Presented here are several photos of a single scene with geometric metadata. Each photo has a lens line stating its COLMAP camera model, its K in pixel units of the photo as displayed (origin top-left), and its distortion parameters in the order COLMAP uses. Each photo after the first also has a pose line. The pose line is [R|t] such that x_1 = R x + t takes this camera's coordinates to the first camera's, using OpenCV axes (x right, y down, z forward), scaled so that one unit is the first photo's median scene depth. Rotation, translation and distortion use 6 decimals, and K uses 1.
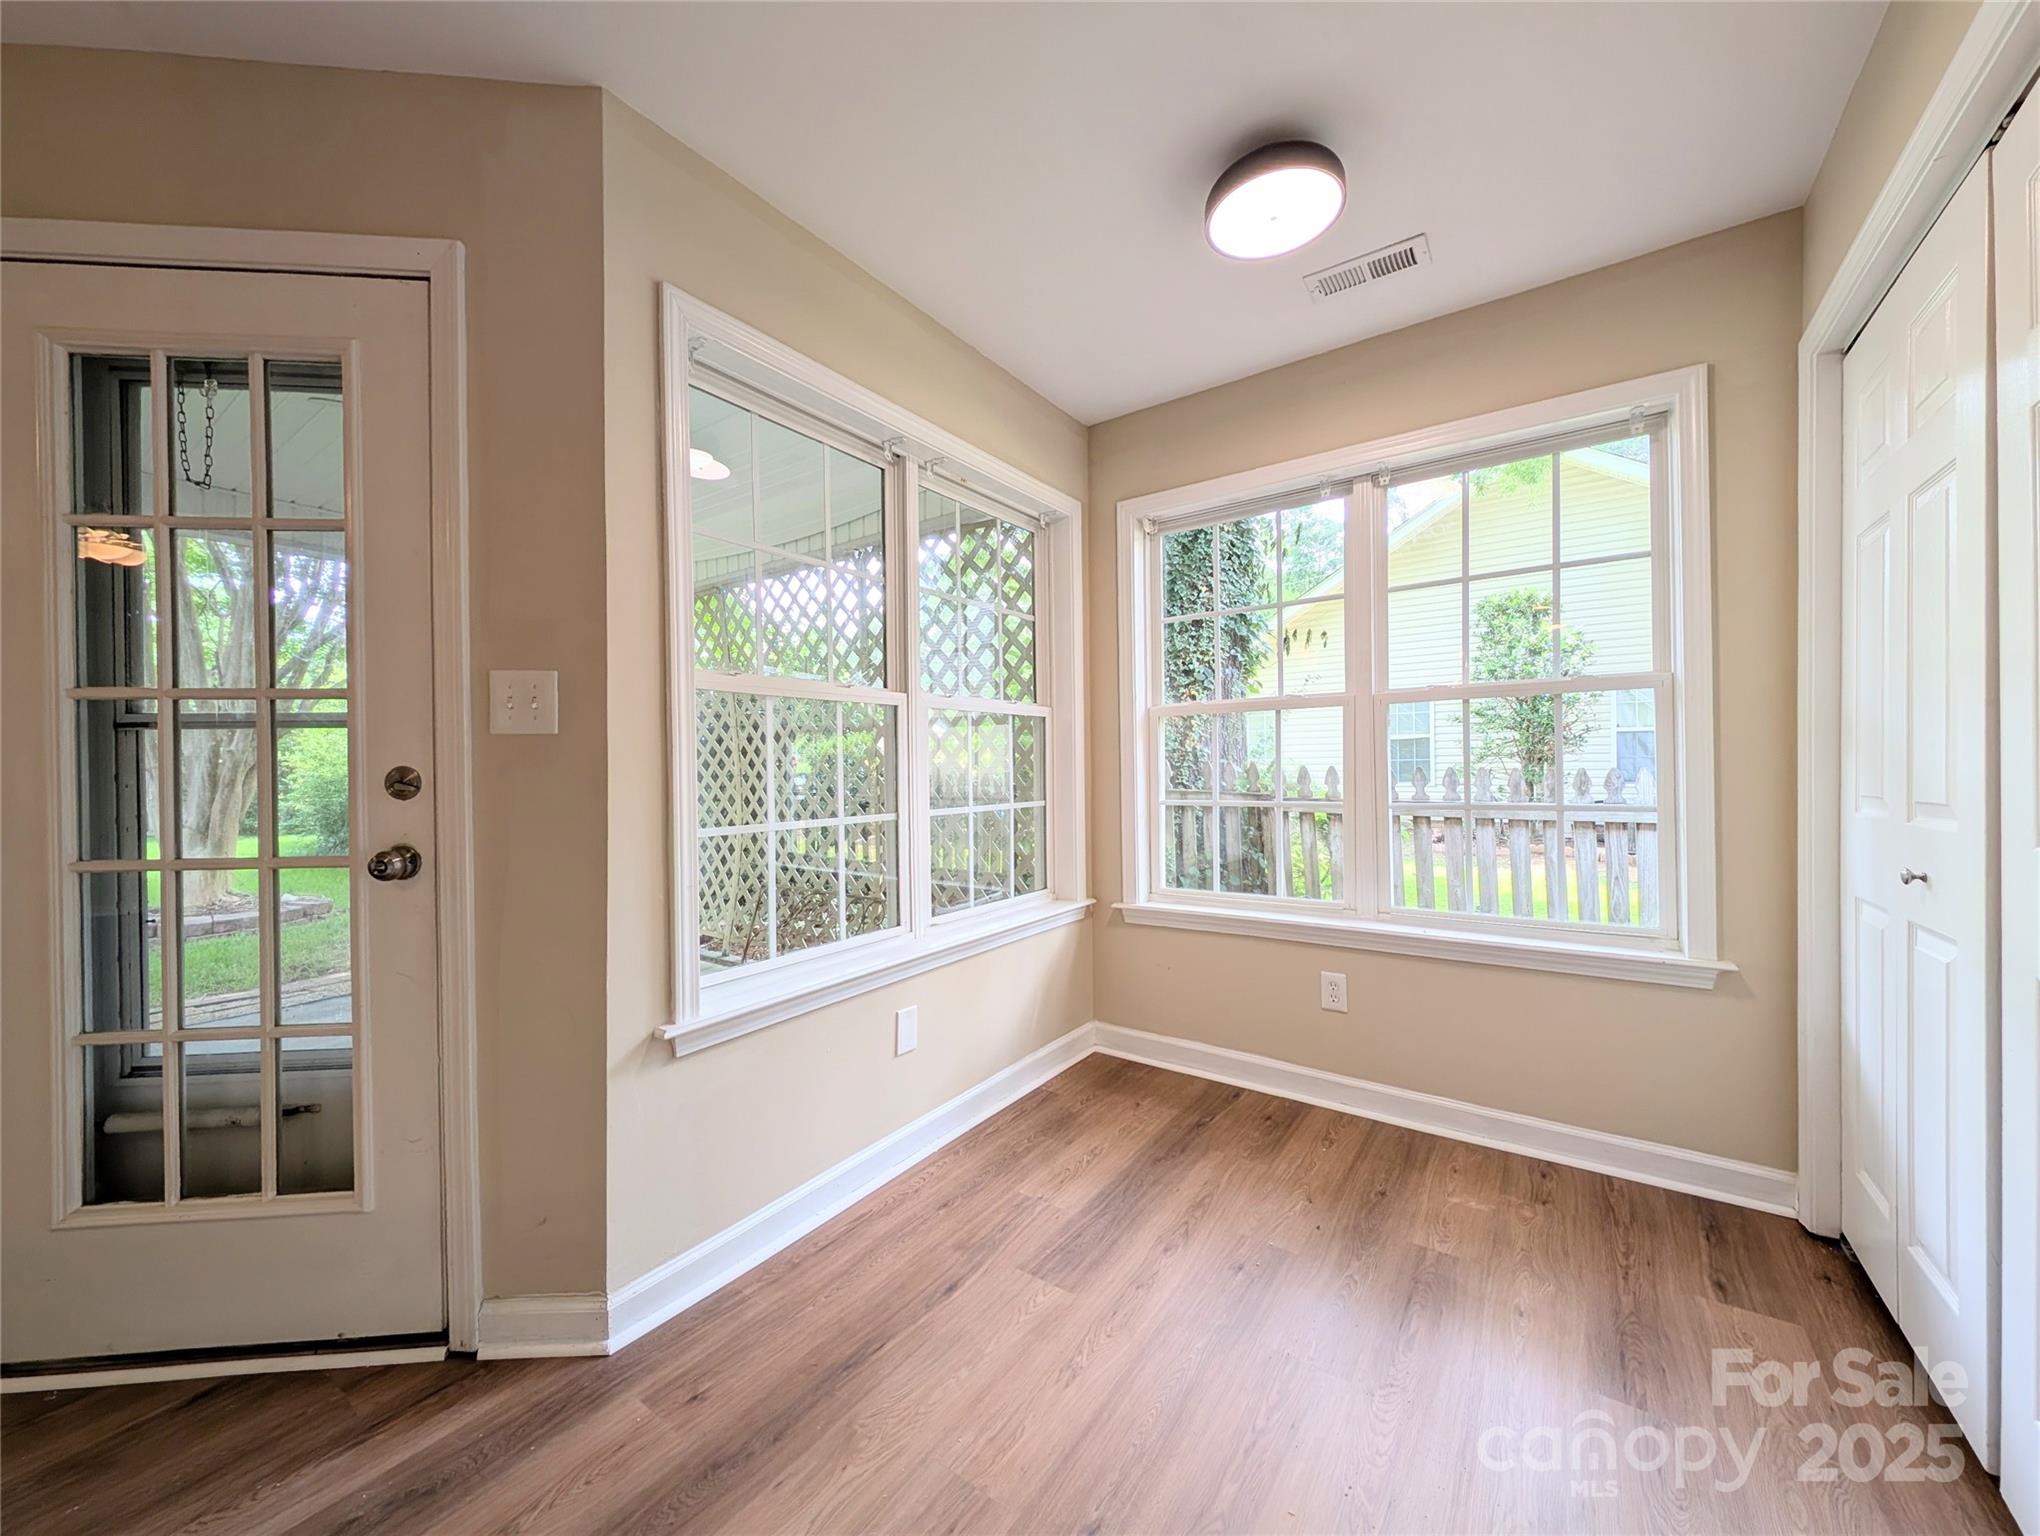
lens RADIAL K [[766.1, 0, 1016.7], [0, 766.1, 772.4], [0, 0, 1]] dist [0.001575, -0.000476]
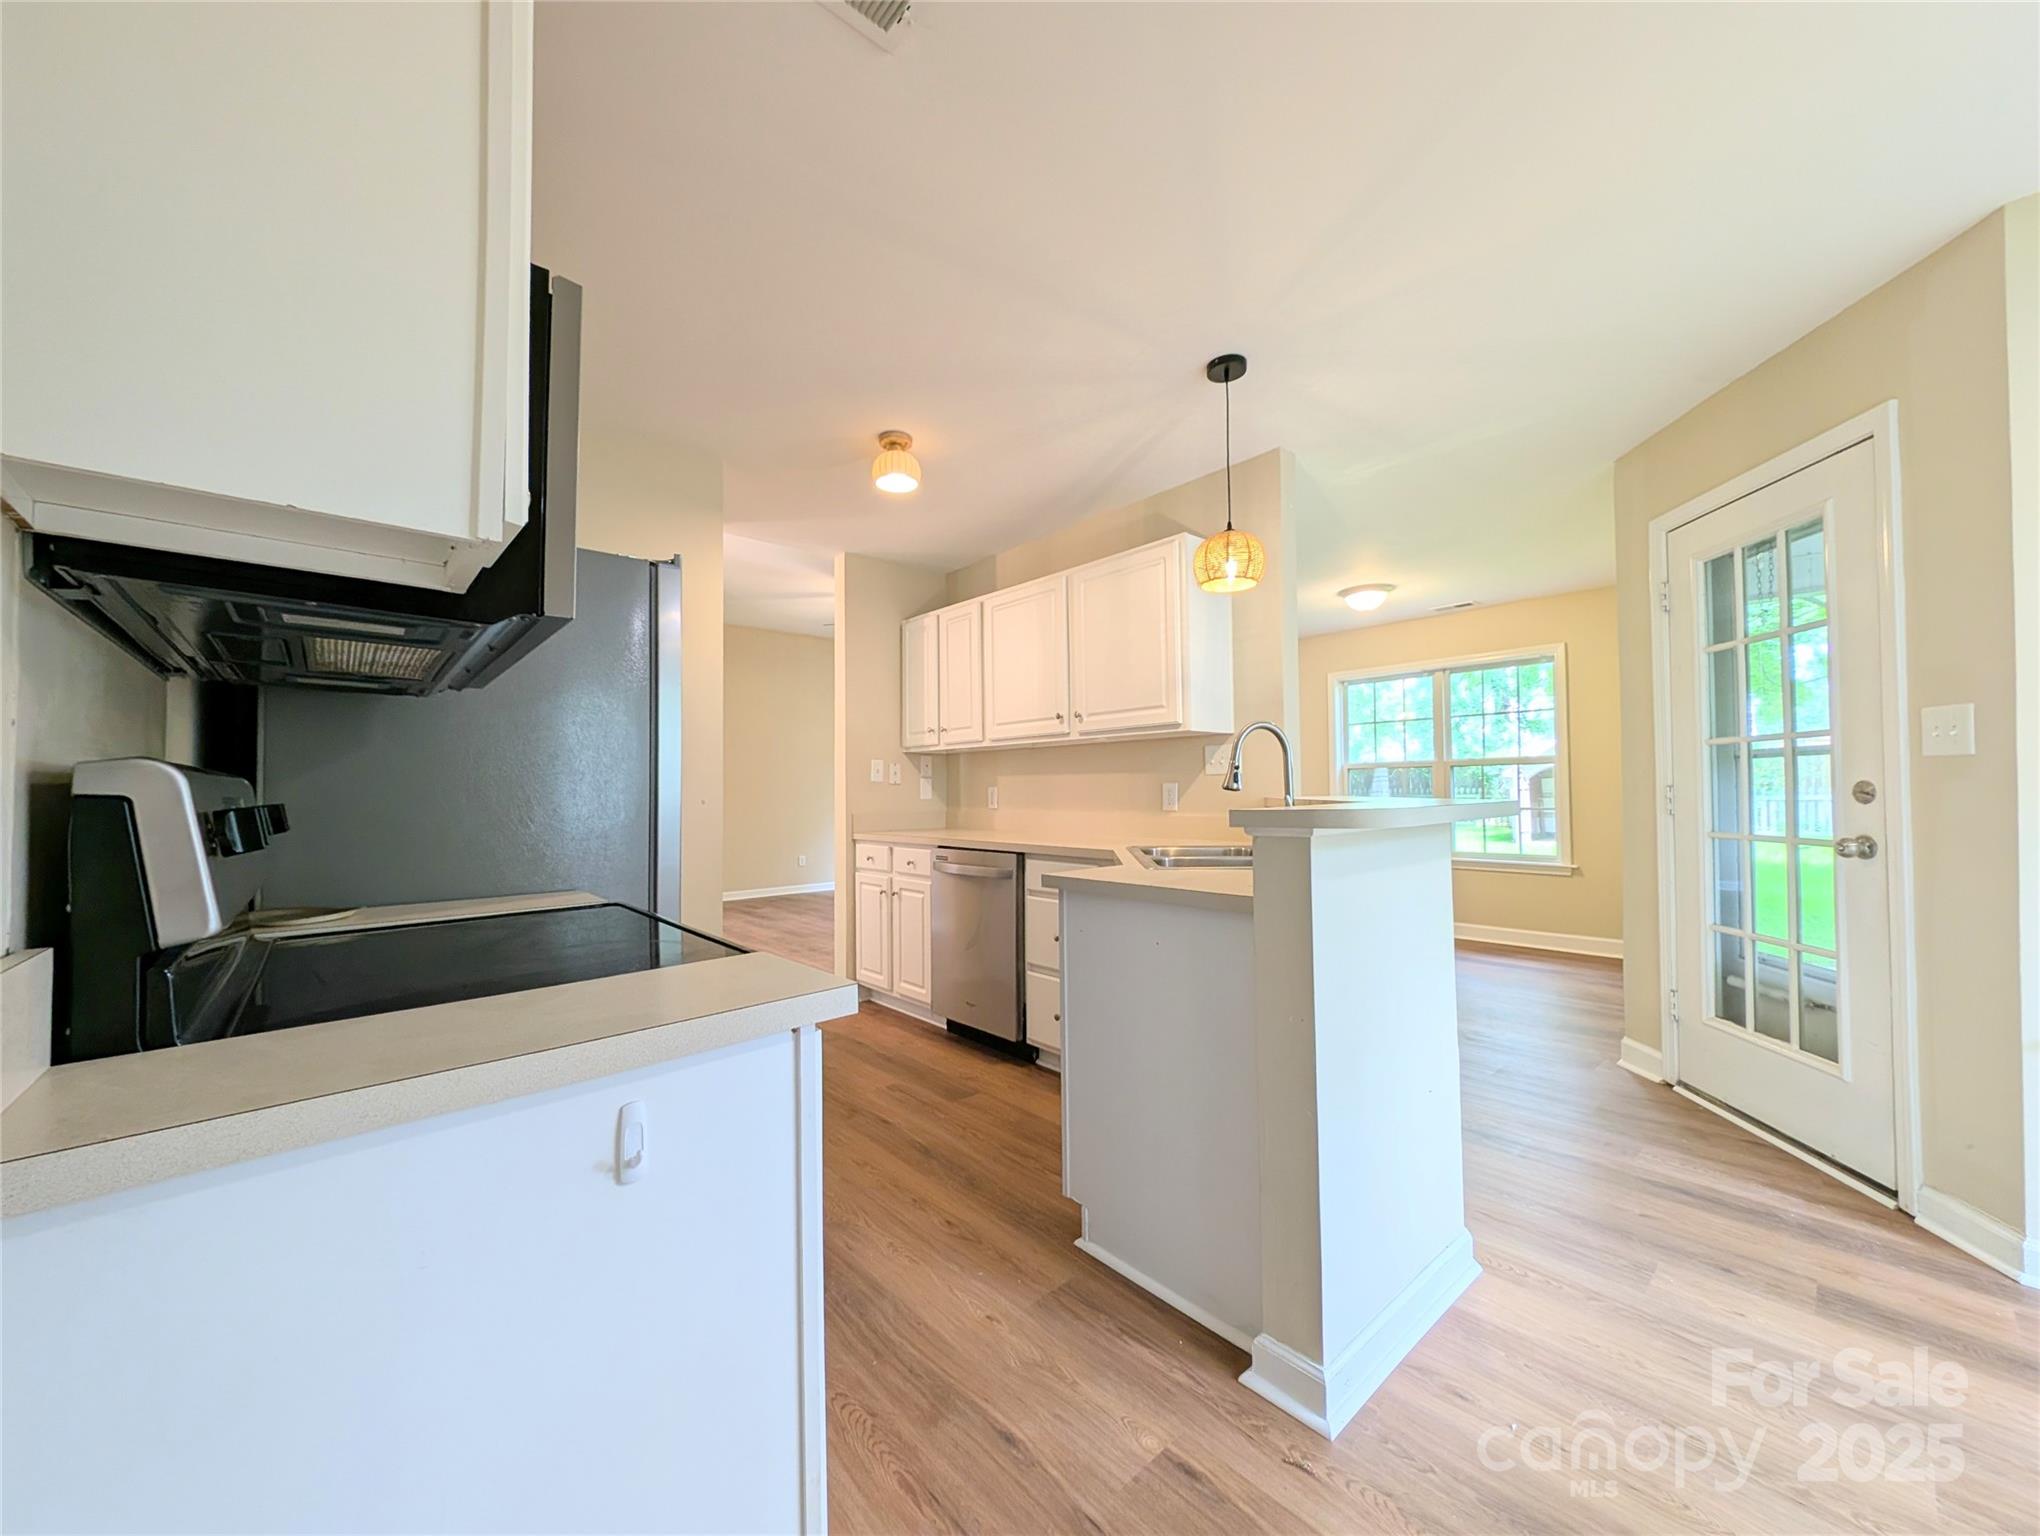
lens RADIAL K [[760.6, 0, 1022.8], [0, 760.6, 777.3], [0, 0, 1]] dist [0.000932, -0.000101]
pose [[-0.218121, -0.004767, -0.975910, 0.848175], [0.004275, 0.999974, -0.005840, -0.010965], [0.975912, -0.005446, -0.218095, -0.205845]]
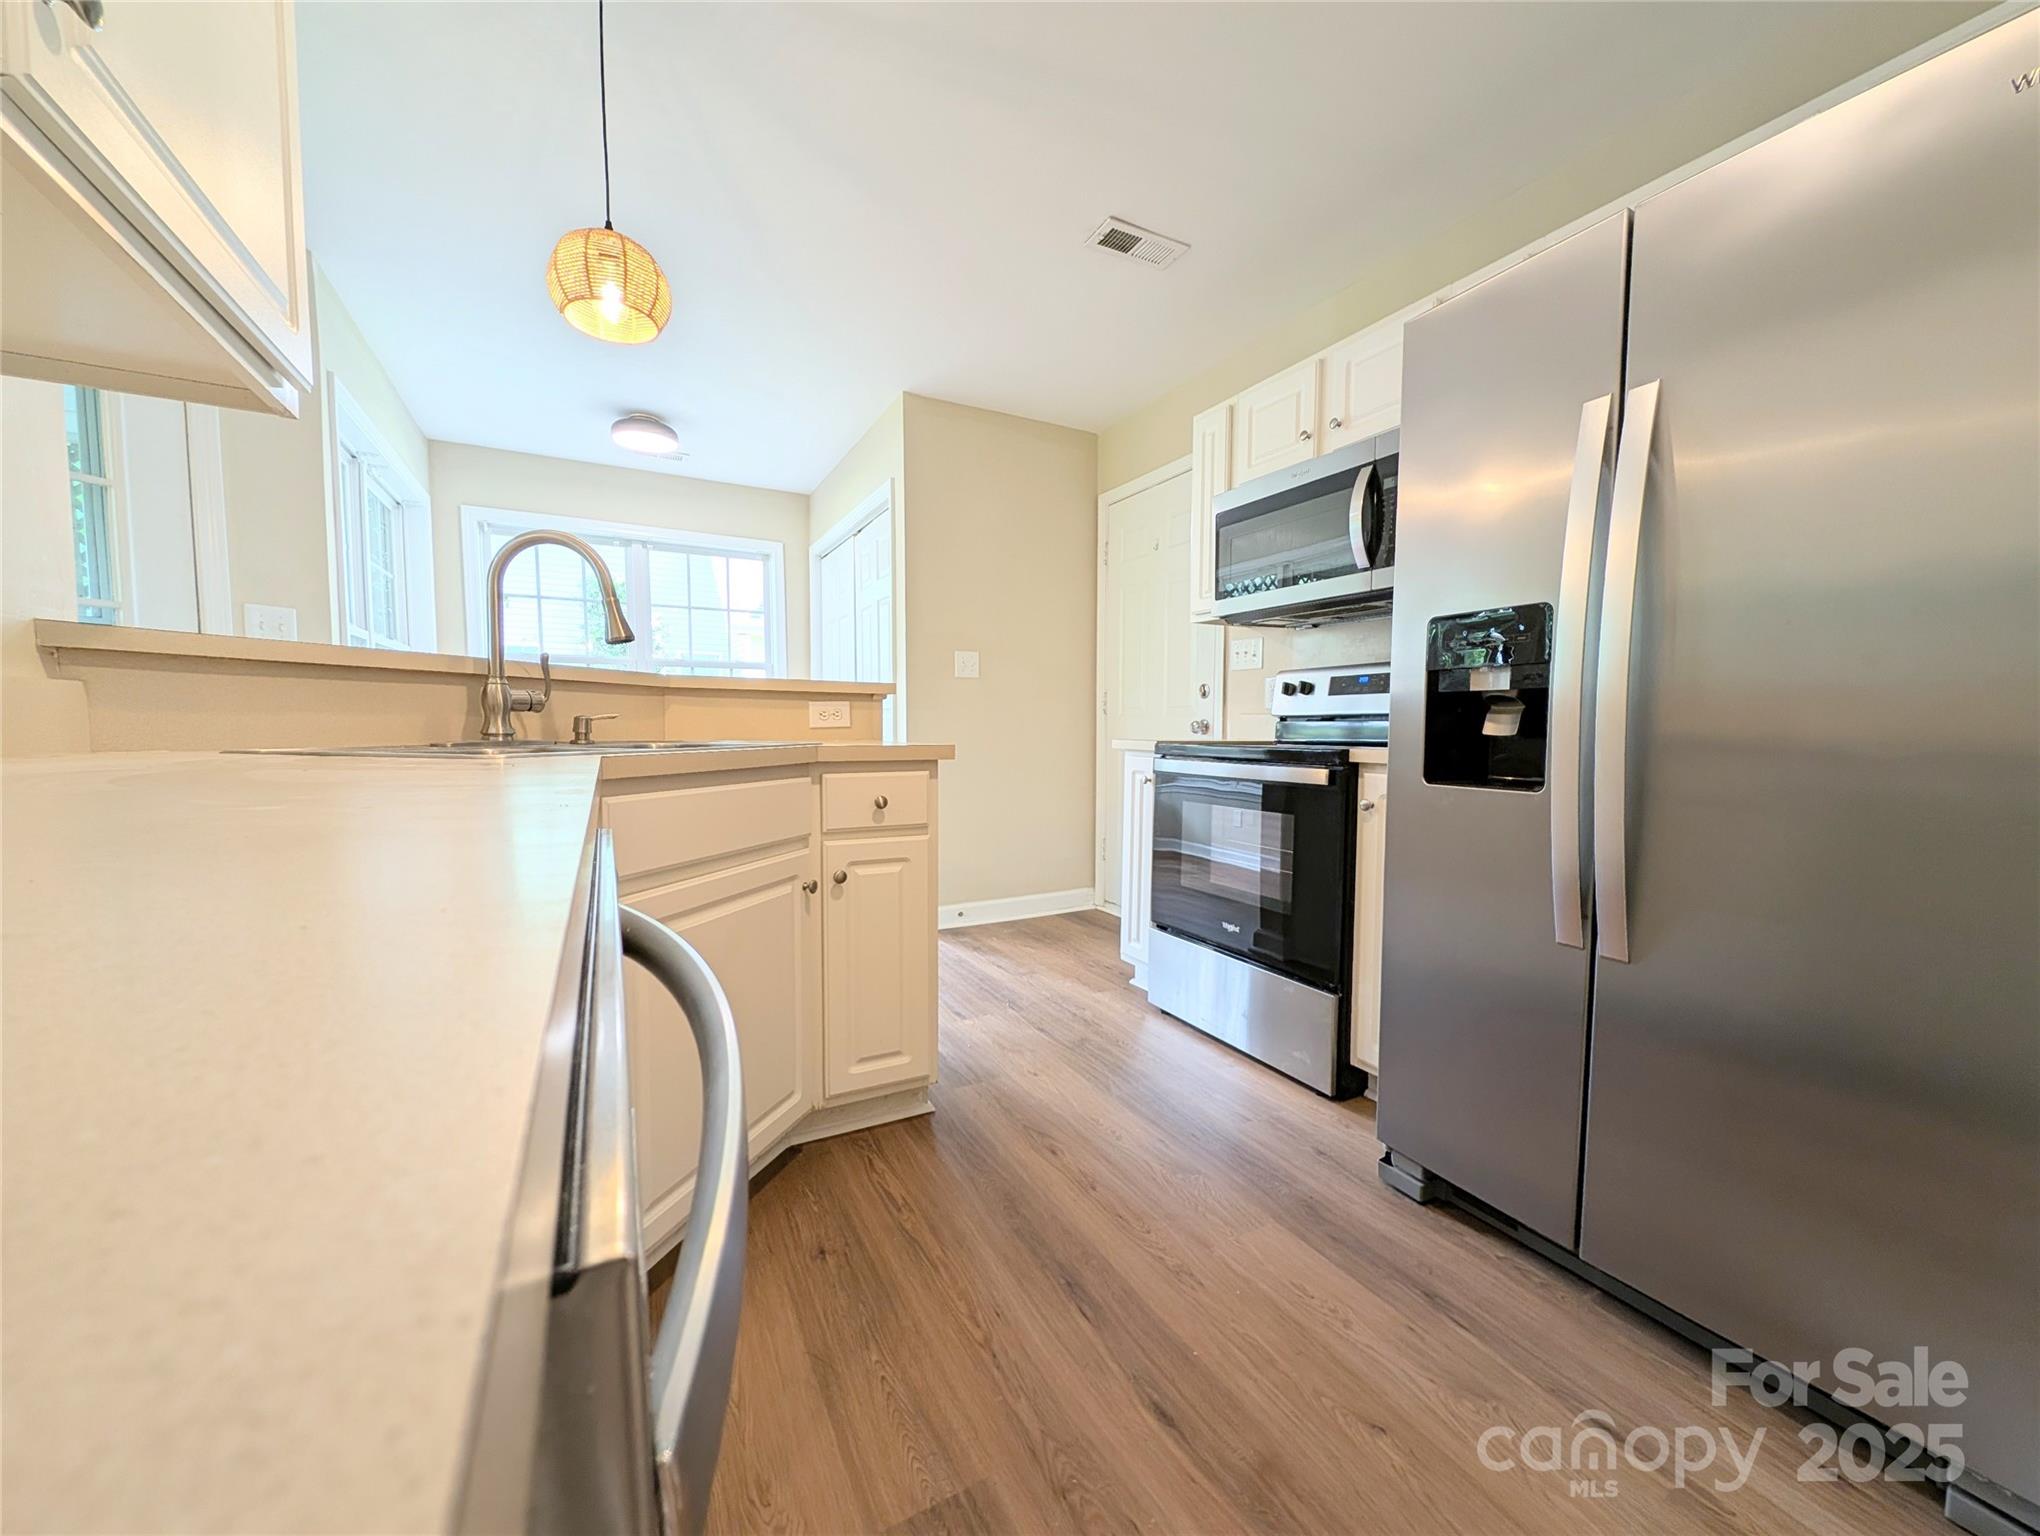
lens RADIAL K [[763.4, 0, 1018.2], [0, 763.4, 775.7], [0, 0, 1]] dist [0.020154, -0.009902]
pose [[0.443754, -0.044636, 0.895036, -1.272758], [-0.003642, 0.998661, 0.051610, 0.119525], [-0.896141, -0.026162, 0.442997, -1.007751]]
